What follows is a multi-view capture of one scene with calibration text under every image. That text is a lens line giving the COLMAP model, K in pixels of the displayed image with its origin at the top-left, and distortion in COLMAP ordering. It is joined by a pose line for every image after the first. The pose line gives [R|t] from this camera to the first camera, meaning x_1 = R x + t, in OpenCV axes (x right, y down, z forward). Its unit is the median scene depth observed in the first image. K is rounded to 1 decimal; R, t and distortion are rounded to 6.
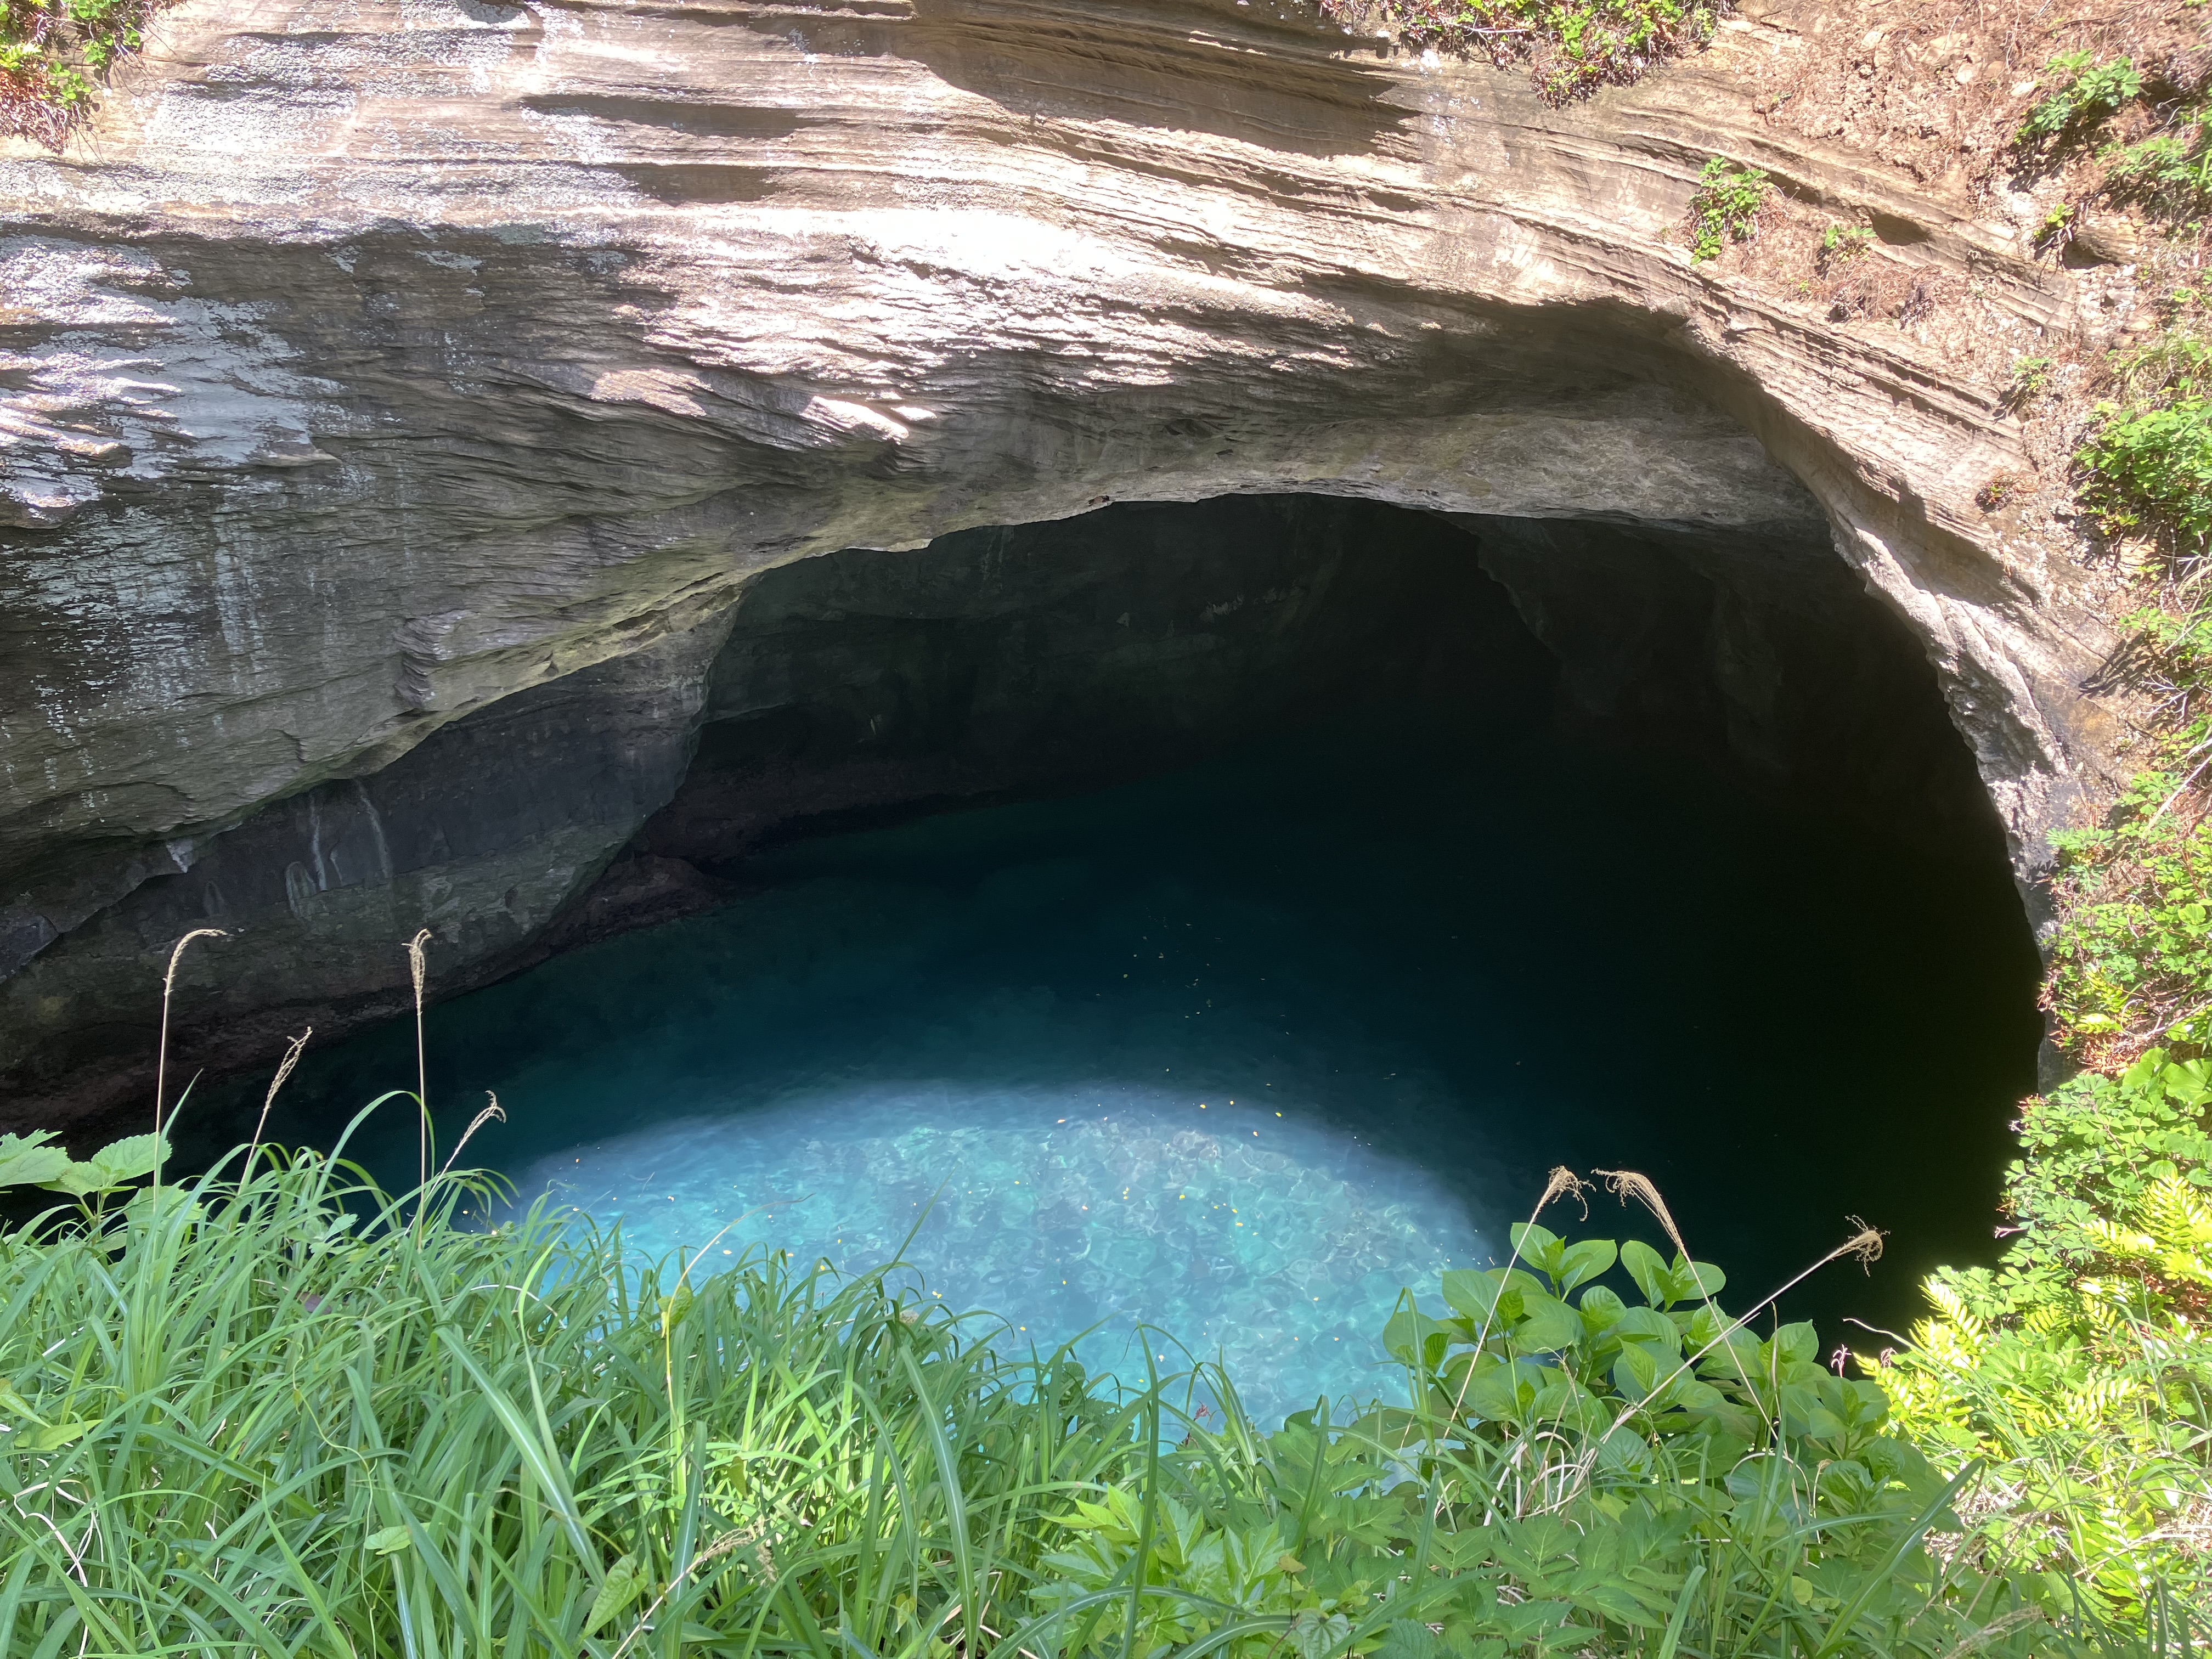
lens RADIAL K [[1798.2, 0, 1126.3], [0, 1798.2, 836.6], [0, 0, 1]] dist [0.002601, -0.017583]
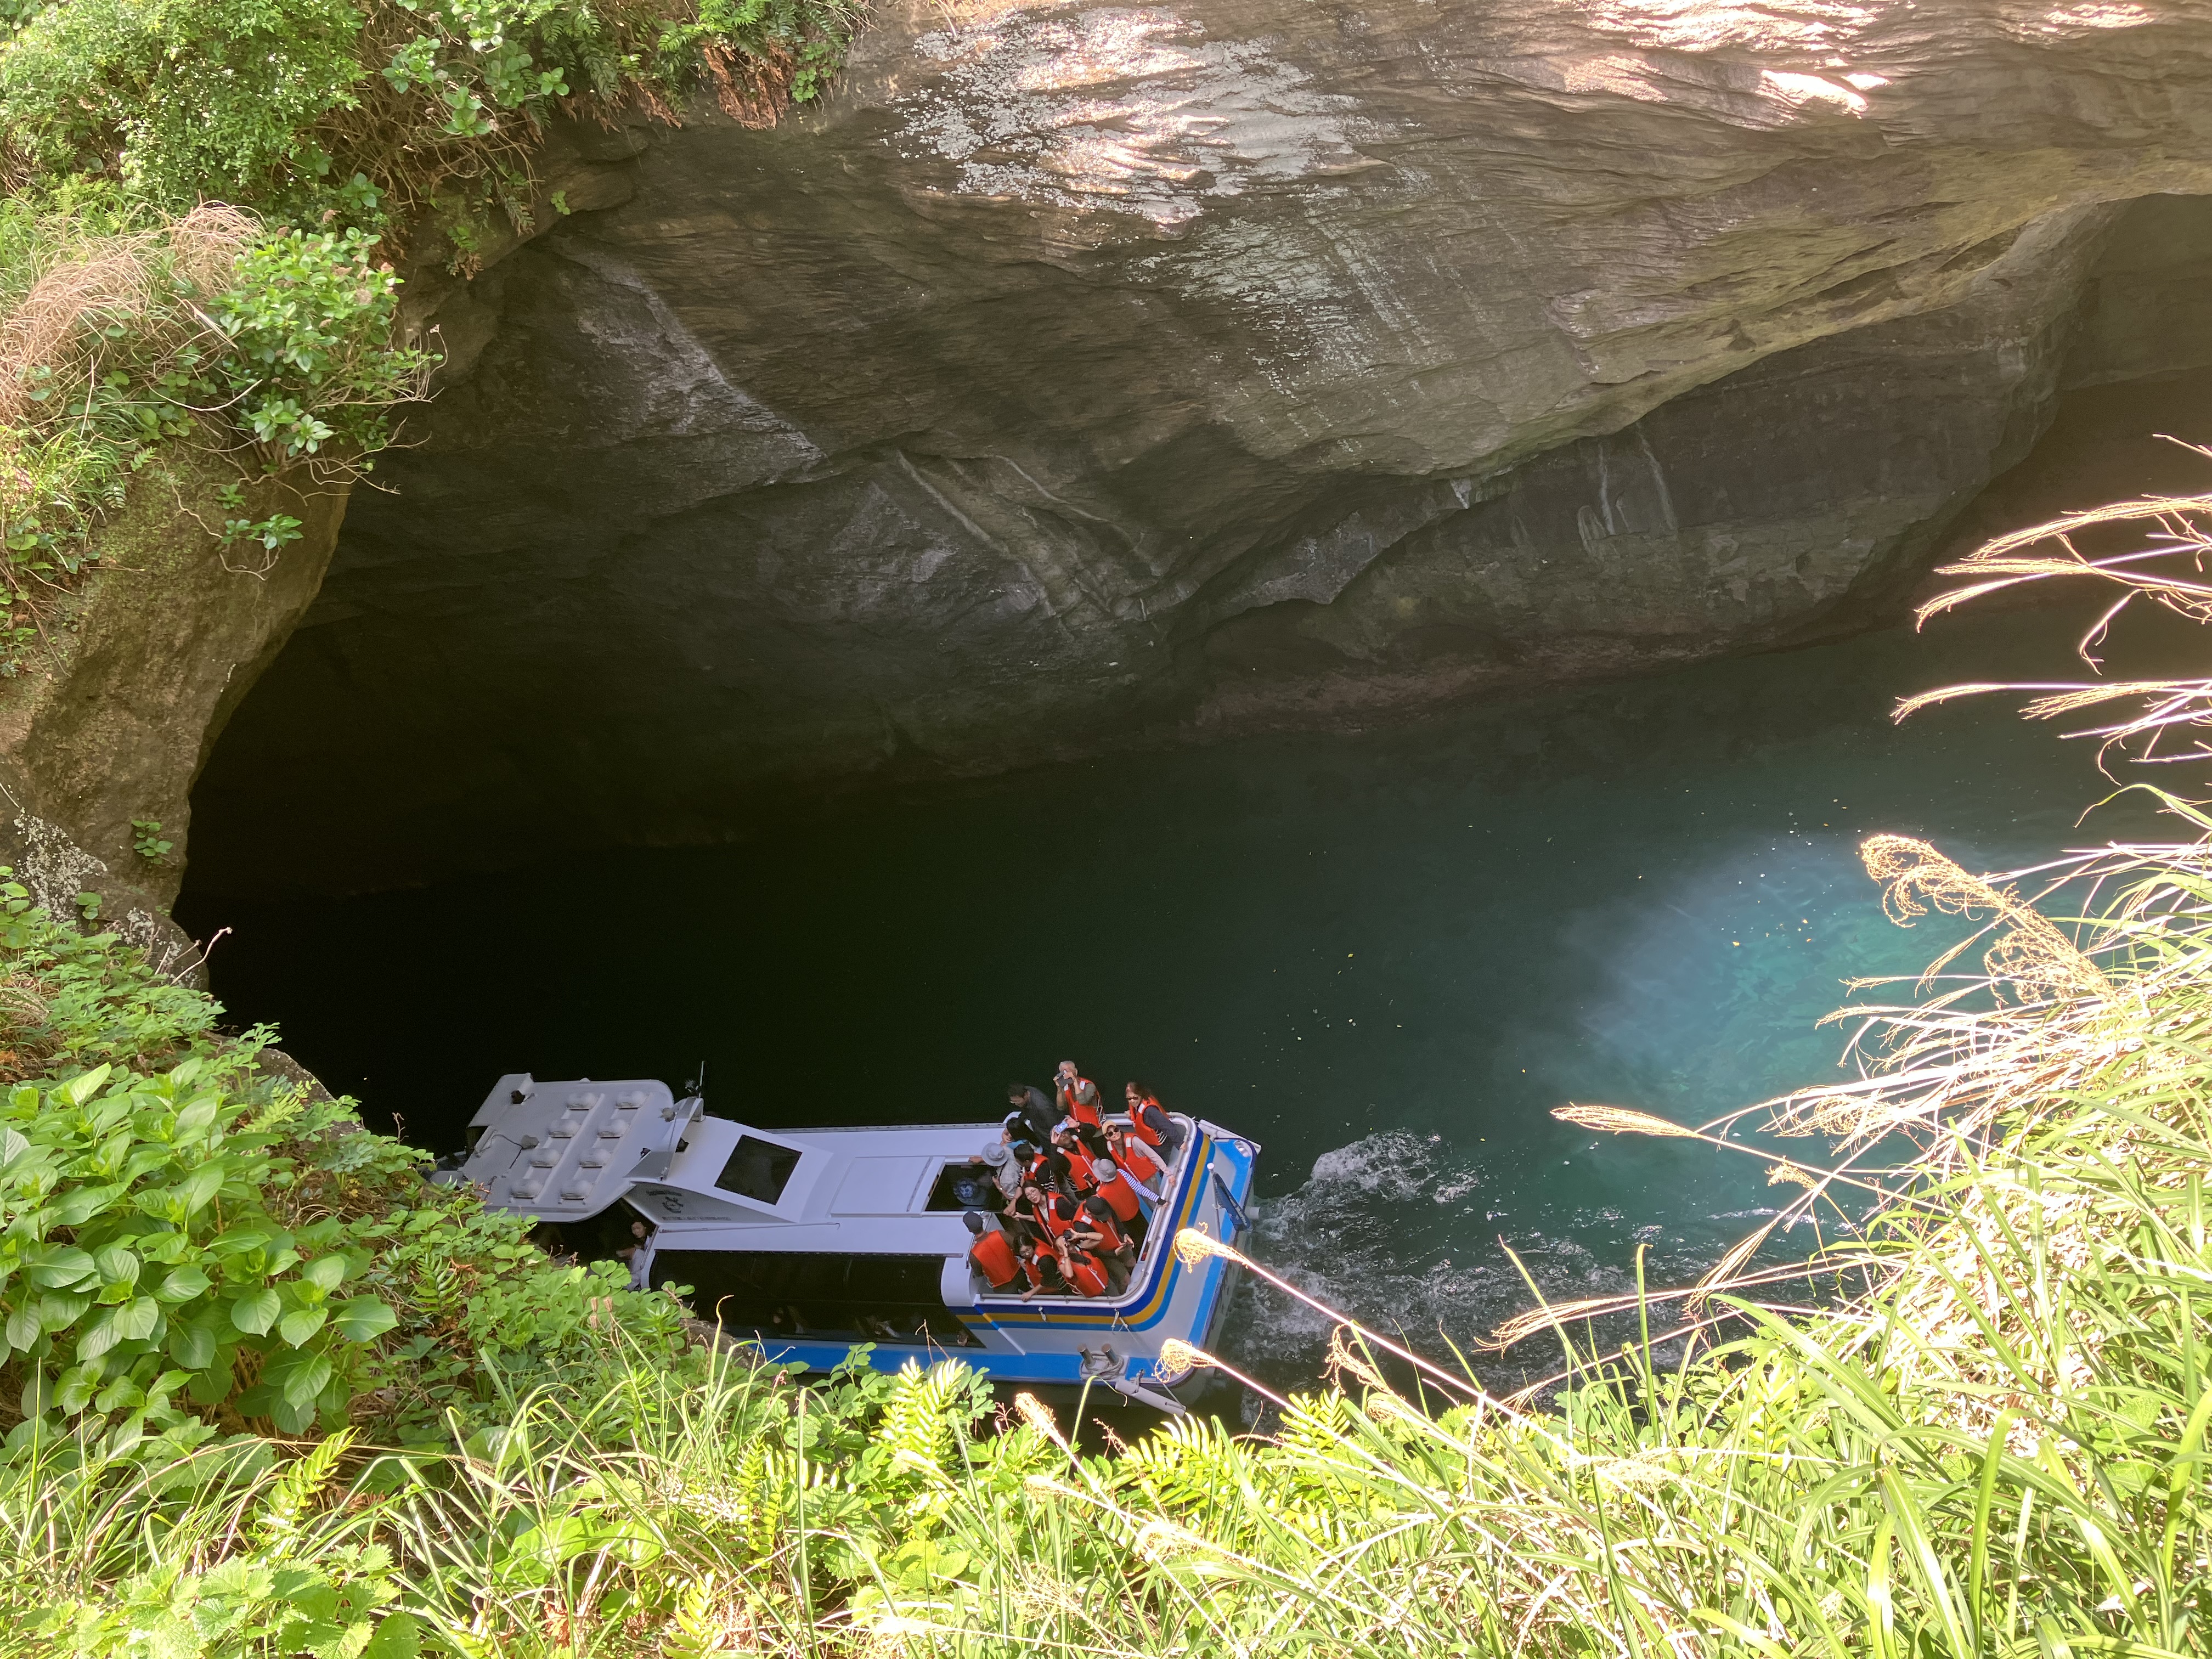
lens RADIAL K [[1798.2, 0, 1092.0], [0, 1798.2, 823.4], [0, 0, 1]] dist [0.002601, -0.017583]
pose [[0.563270, 0.251047, -0.787212, 0.441125], [-0.069804, 0.963778, 0.257409, -0.097831], [0.823319, -0.090040, 0.560391, 0.218104]]
